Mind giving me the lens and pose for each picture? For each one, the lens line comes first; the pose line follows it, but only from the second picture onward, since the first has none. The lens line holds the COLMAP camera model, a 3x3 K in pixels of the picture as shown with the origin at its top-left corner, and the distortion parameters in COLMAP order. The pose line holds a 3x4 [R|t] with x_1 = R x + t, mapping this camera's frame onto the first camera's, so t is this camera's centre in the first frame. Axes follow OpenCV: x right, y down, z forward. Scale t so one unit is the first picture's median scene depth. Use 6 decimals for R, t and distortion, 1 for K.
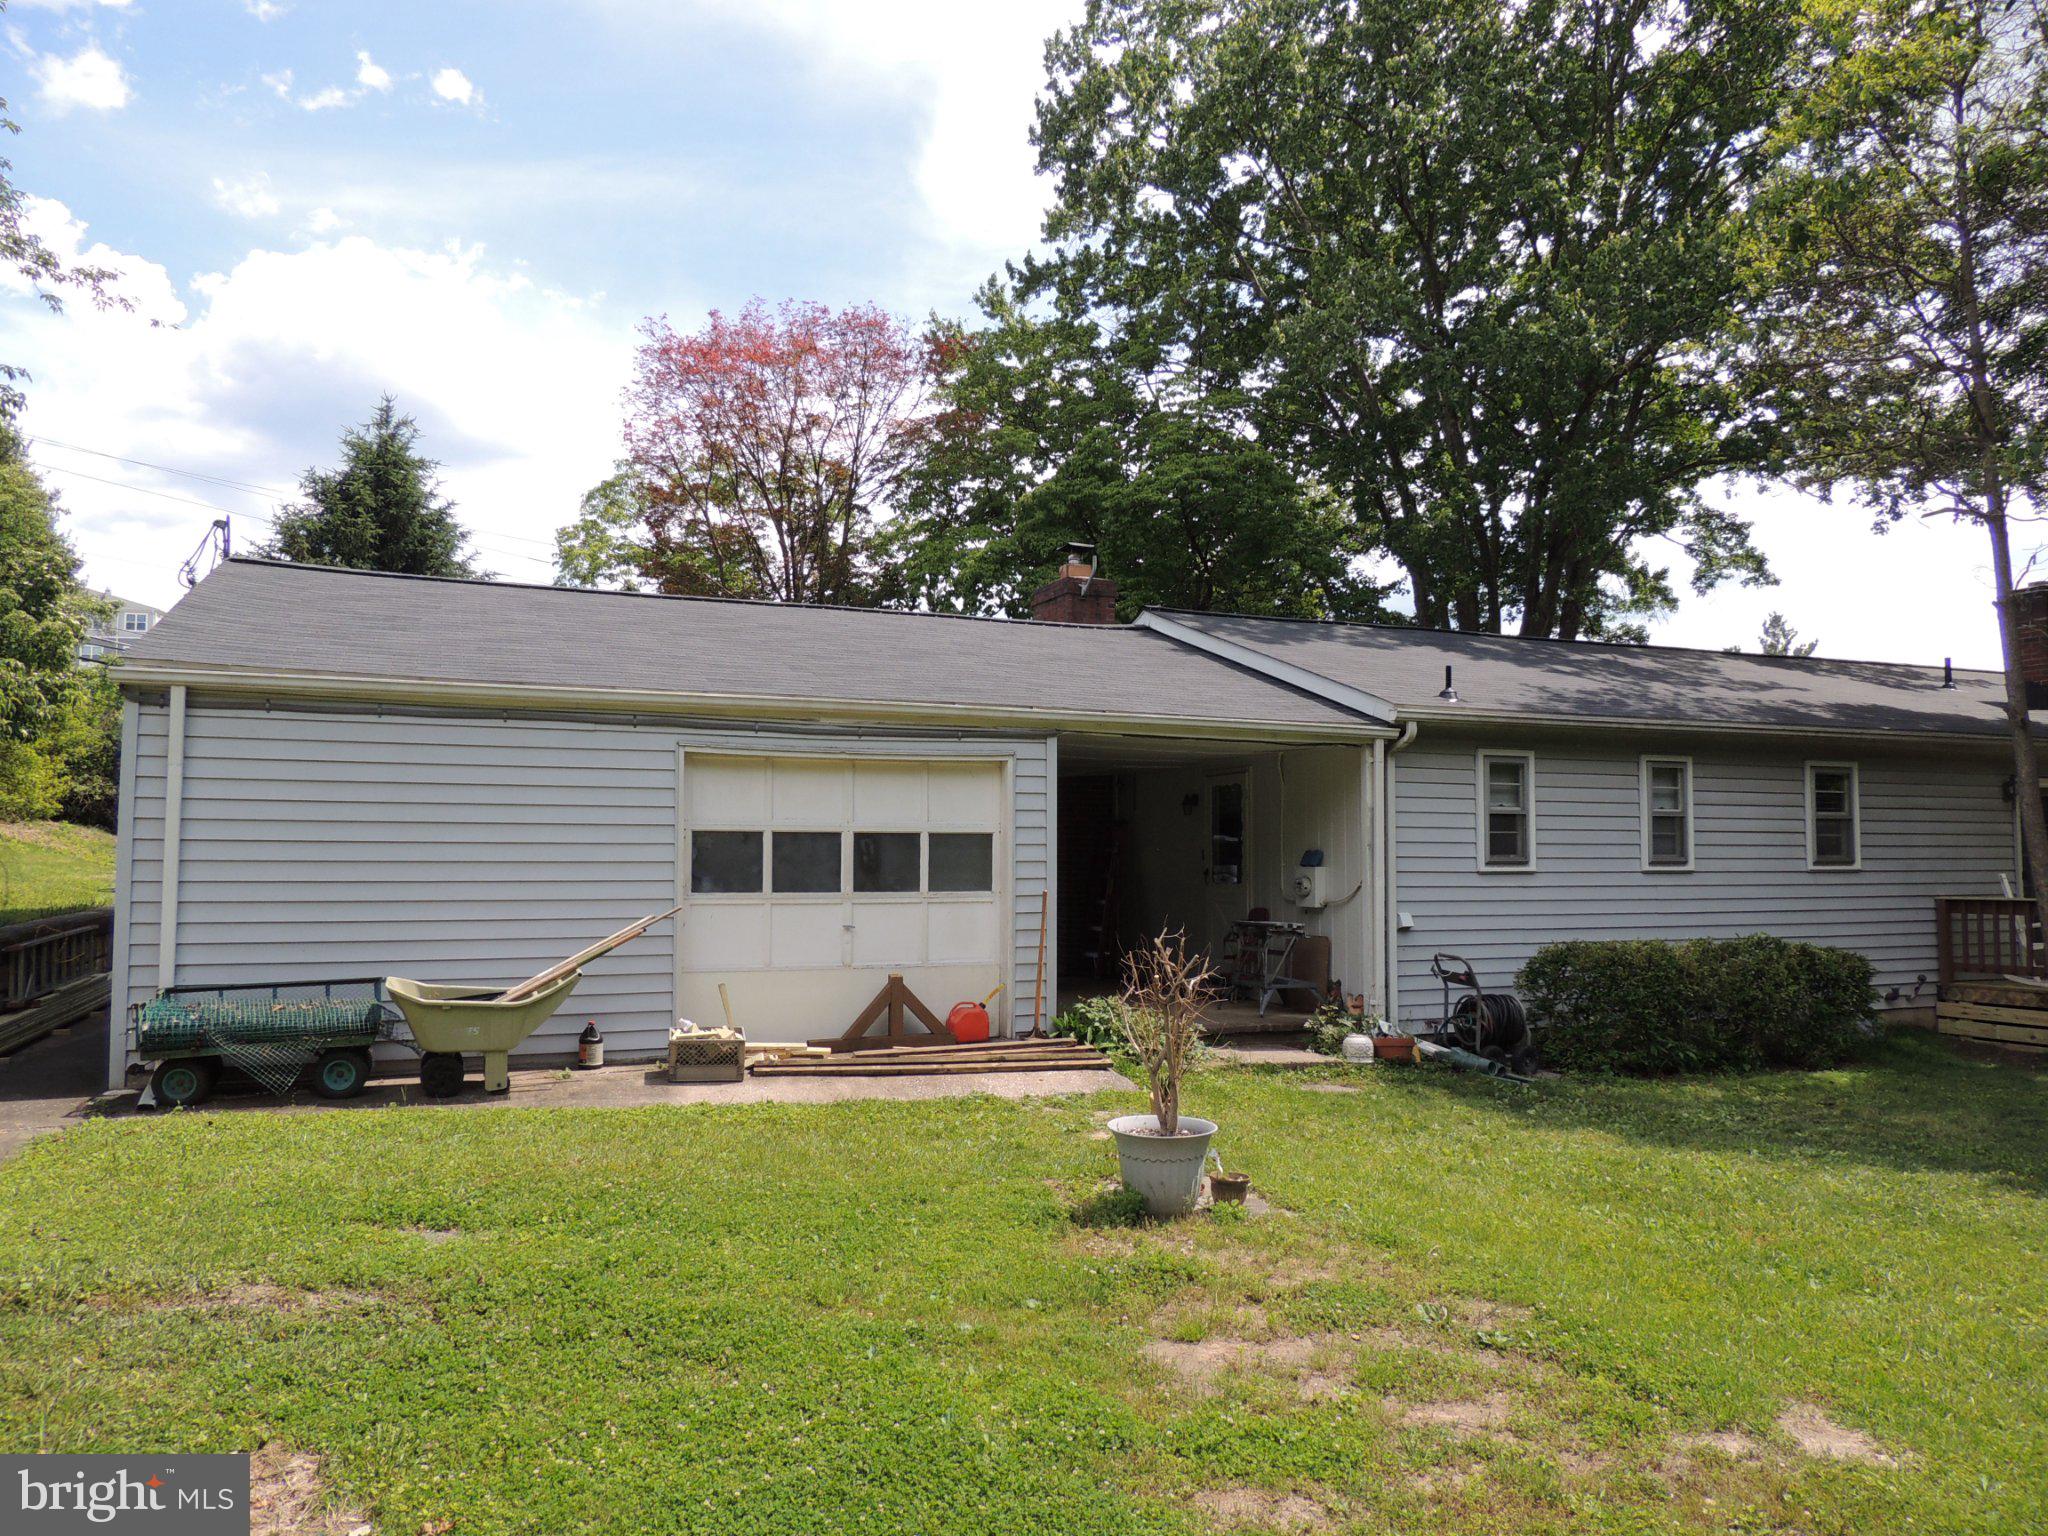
lens RADIAL K [[1461.8, 0, 1026.5], [0, 1461.8, 772.4], [0, 0, 1]] dist [-0.019276, -0.000714]
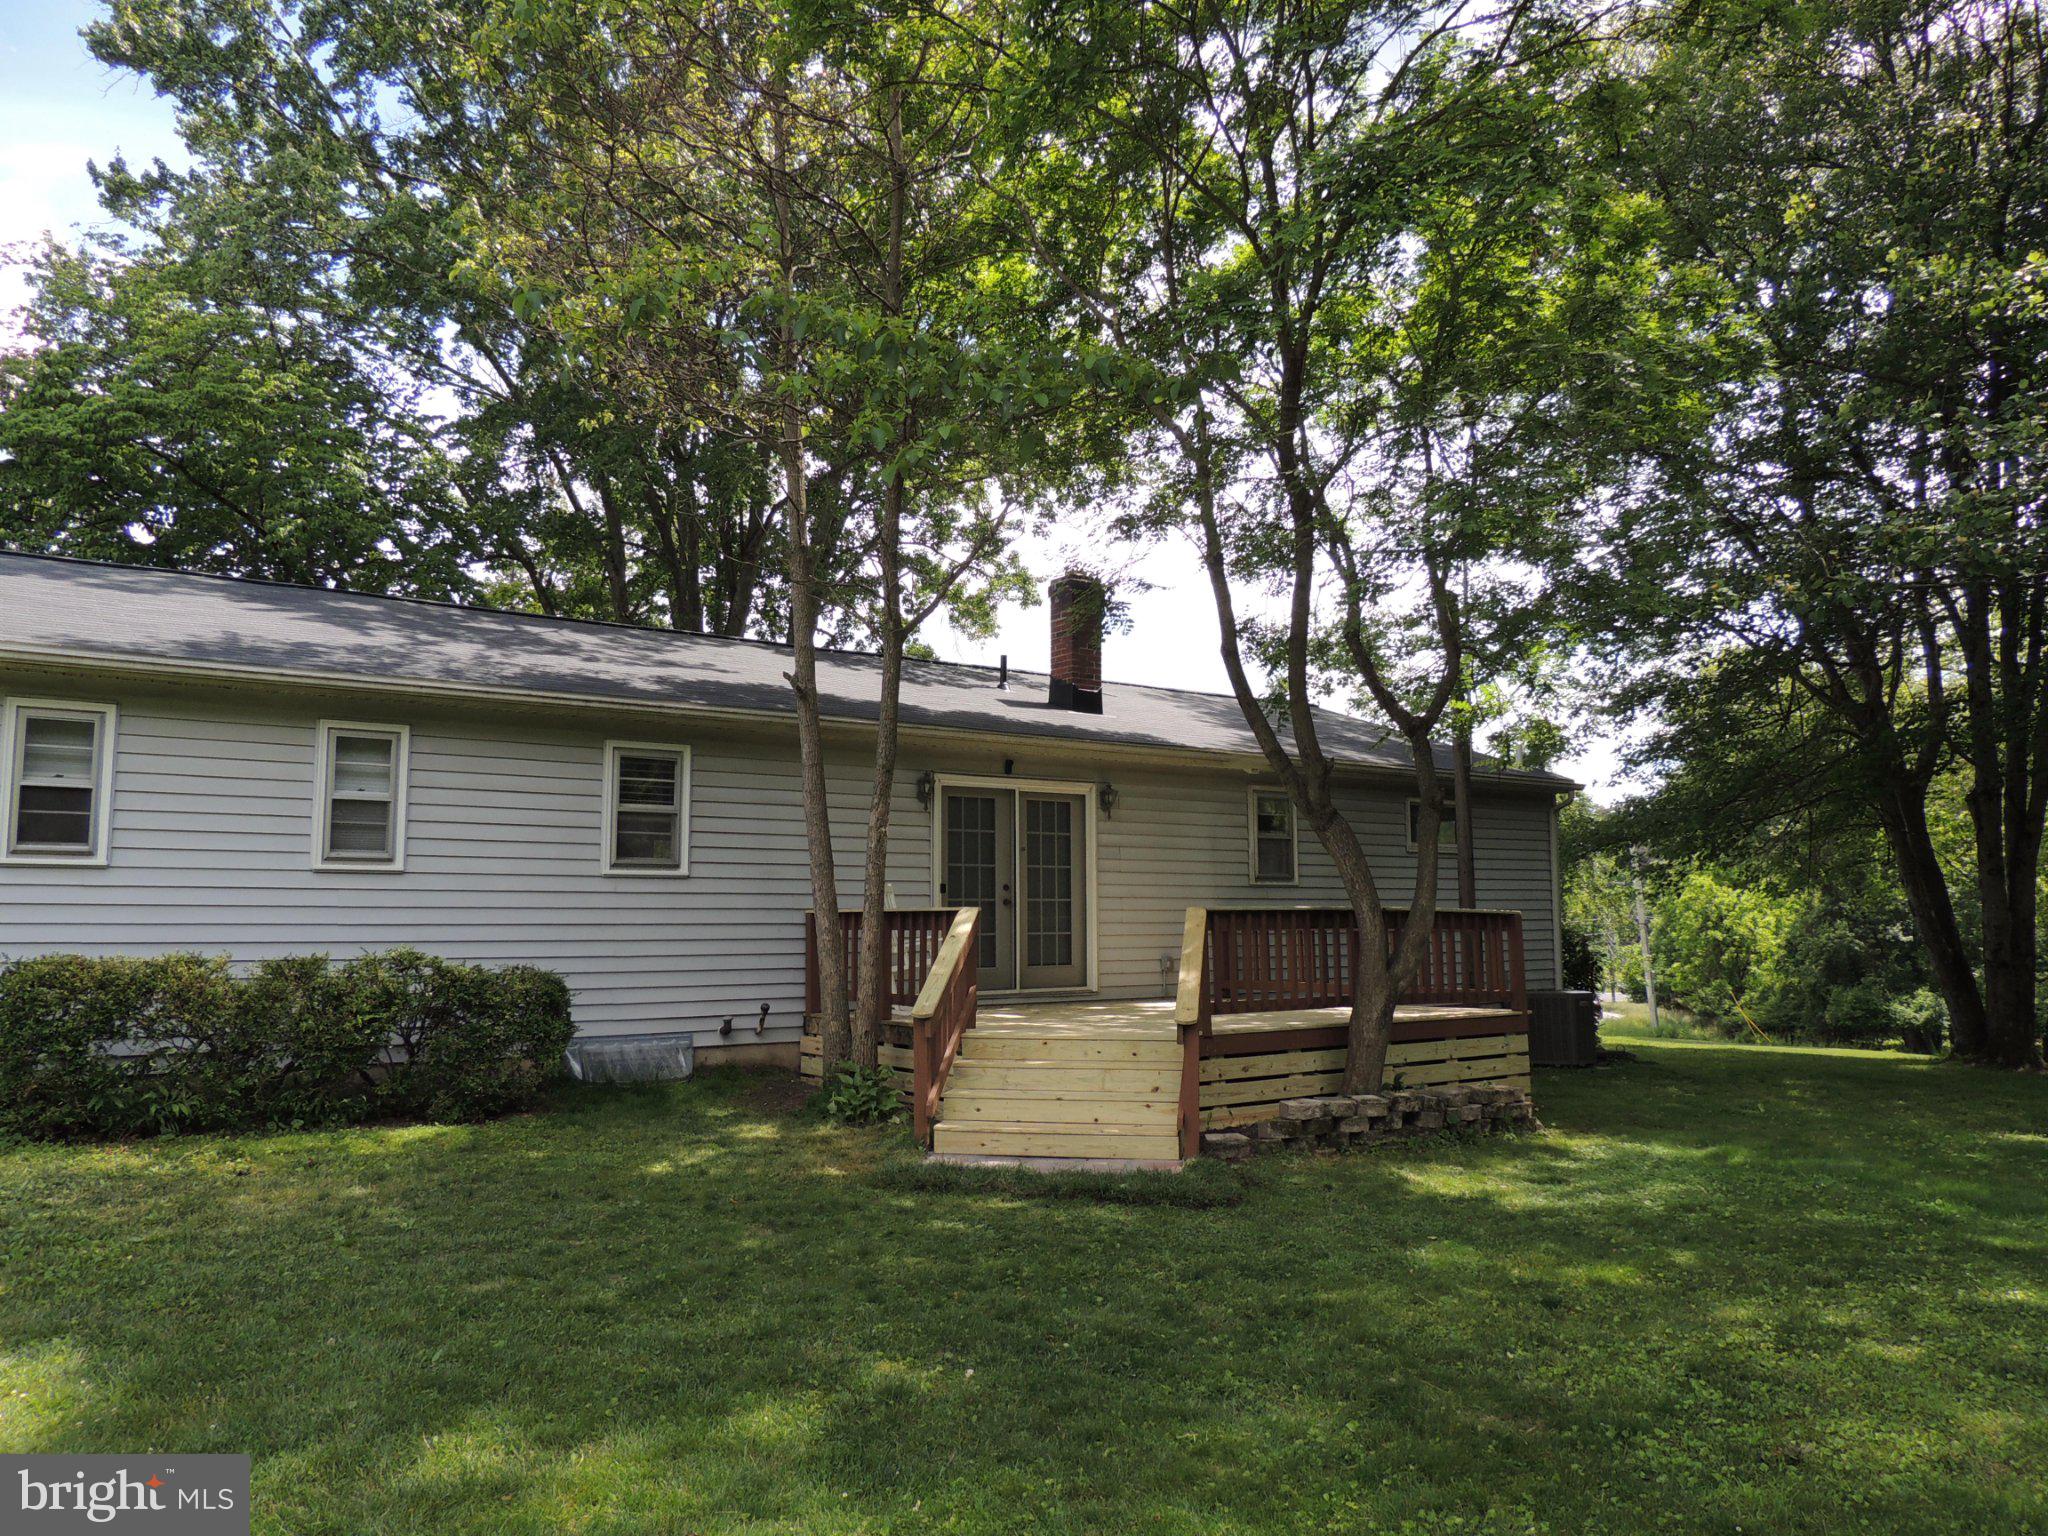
lens RADIAL K [[1461.8, 0, 1026.5], [0, 1461.8, 772.4], [0, 0, 1]] dist [-0.019276, -0.000714]
pose [[0.969471, 0.022016, 0.244215, 0.629312], [-0.011856, 0.999005, -0.042994, 0.047248], [-0.244918, 0.038786, 0.968768, 0.167588]]
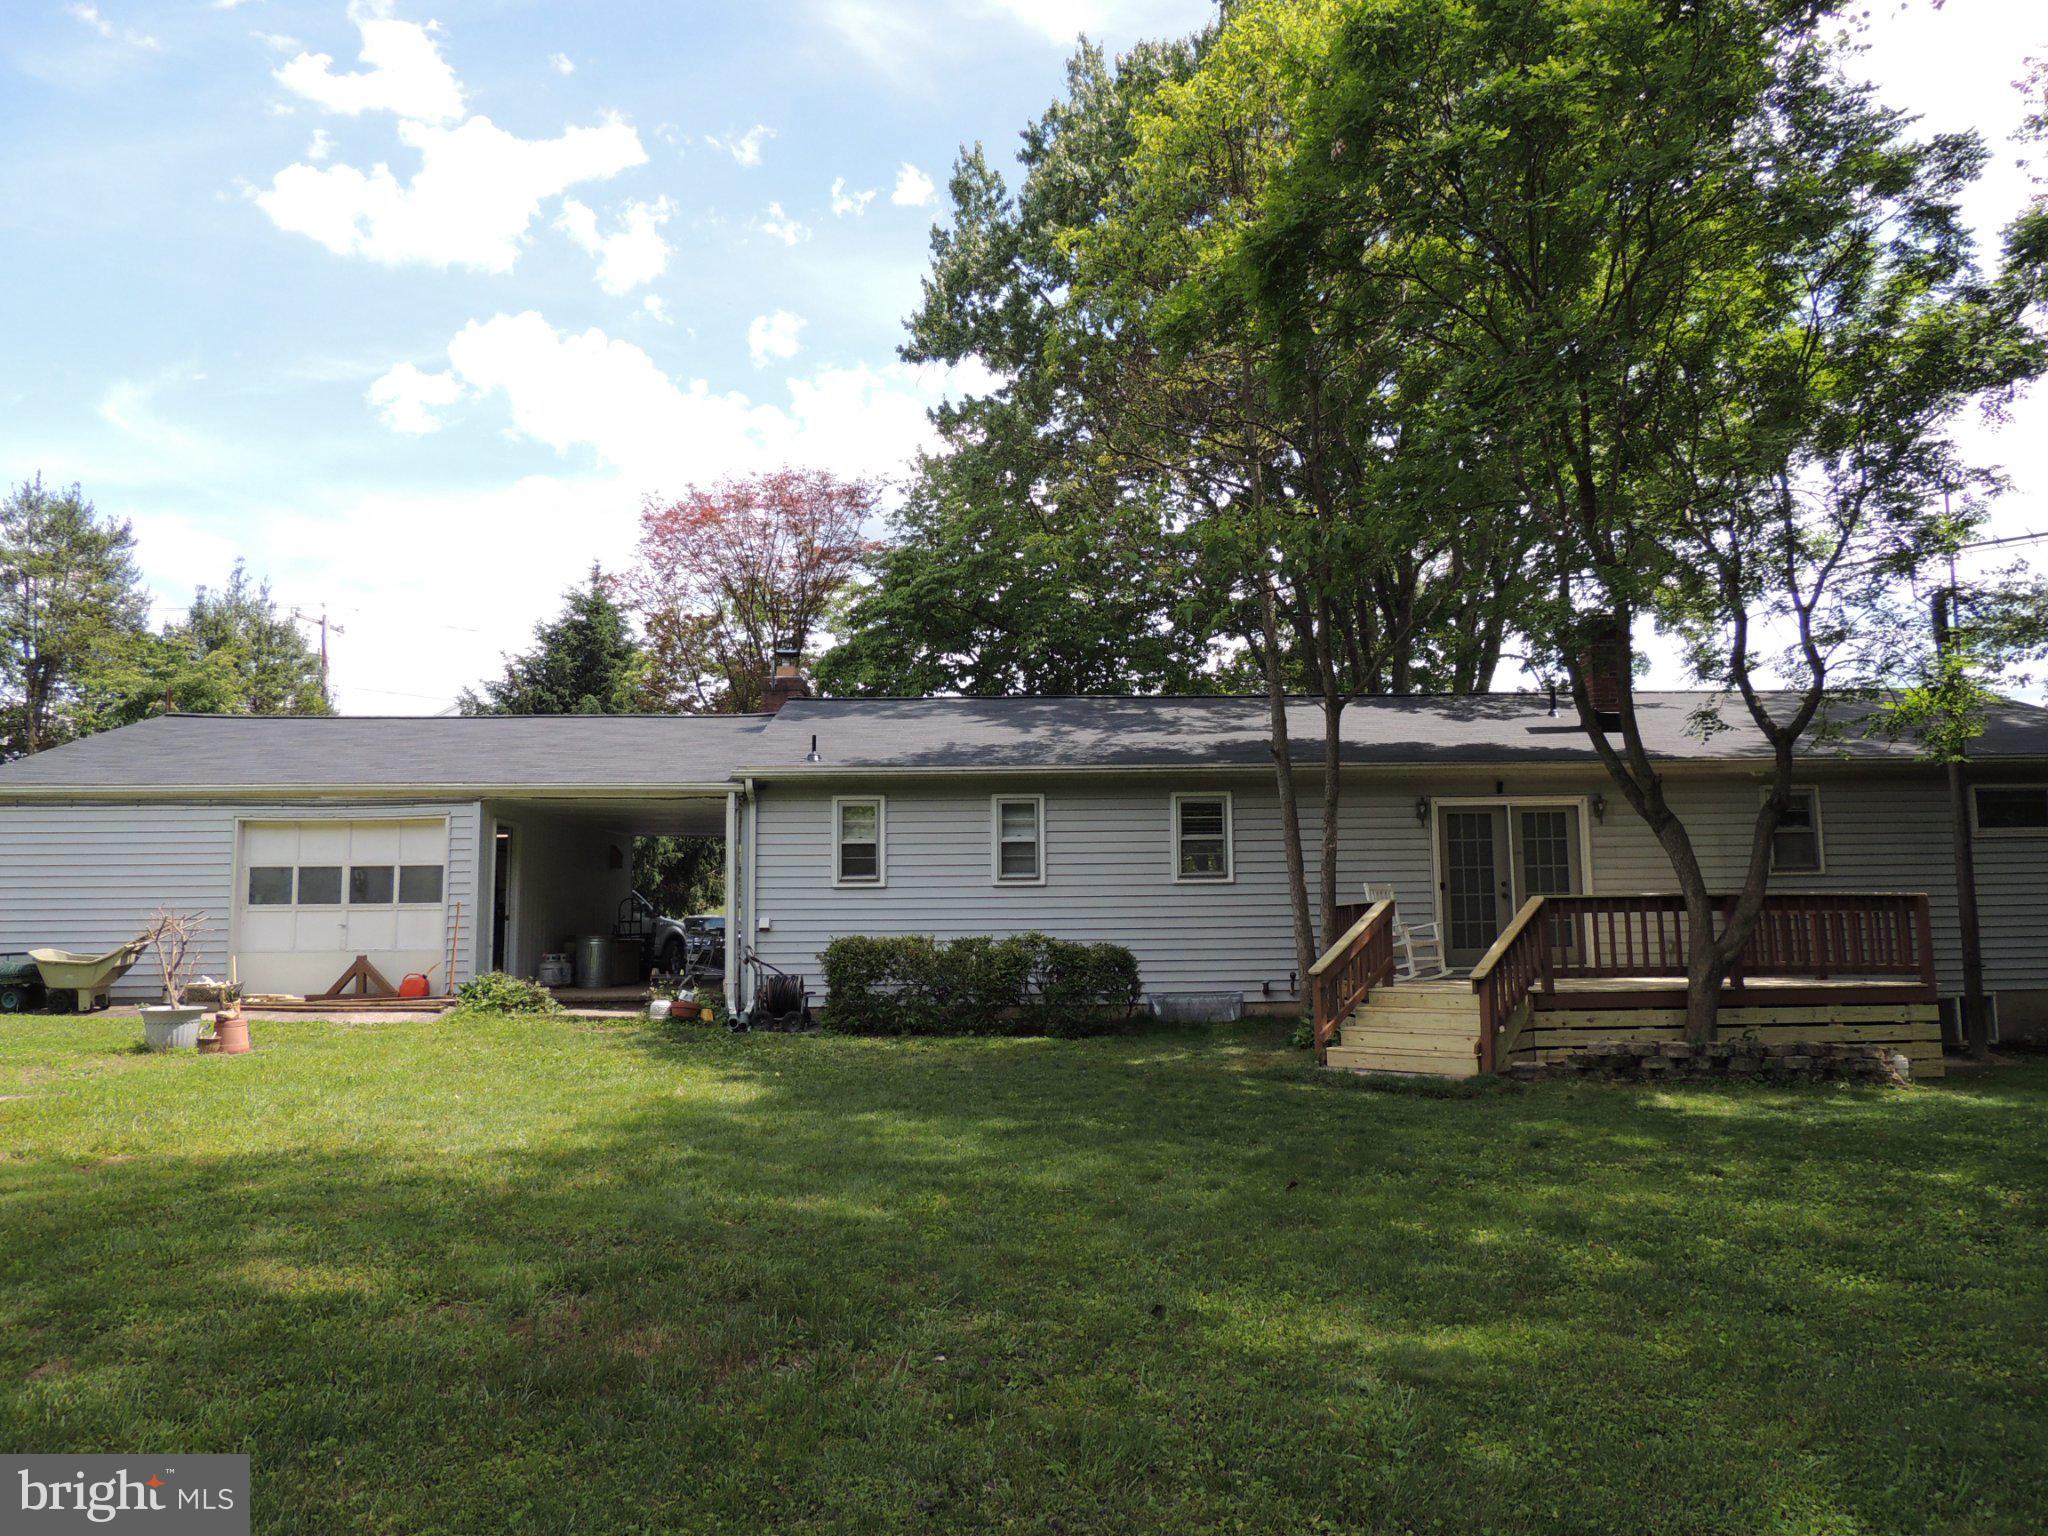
lens RADIAL K [[1461.8, 0, 1026.5], [0, 1461.8, 772.4], [0, 0, 1]] dist [-0.019276, -0.000714]
pose [[0.936287, -0.050717, -0.347556, 0.941786], [0.033802, 0.997938, -0.054565, 0.041542], [0.349607, 0.039340, 0.936070, -0.195848]]
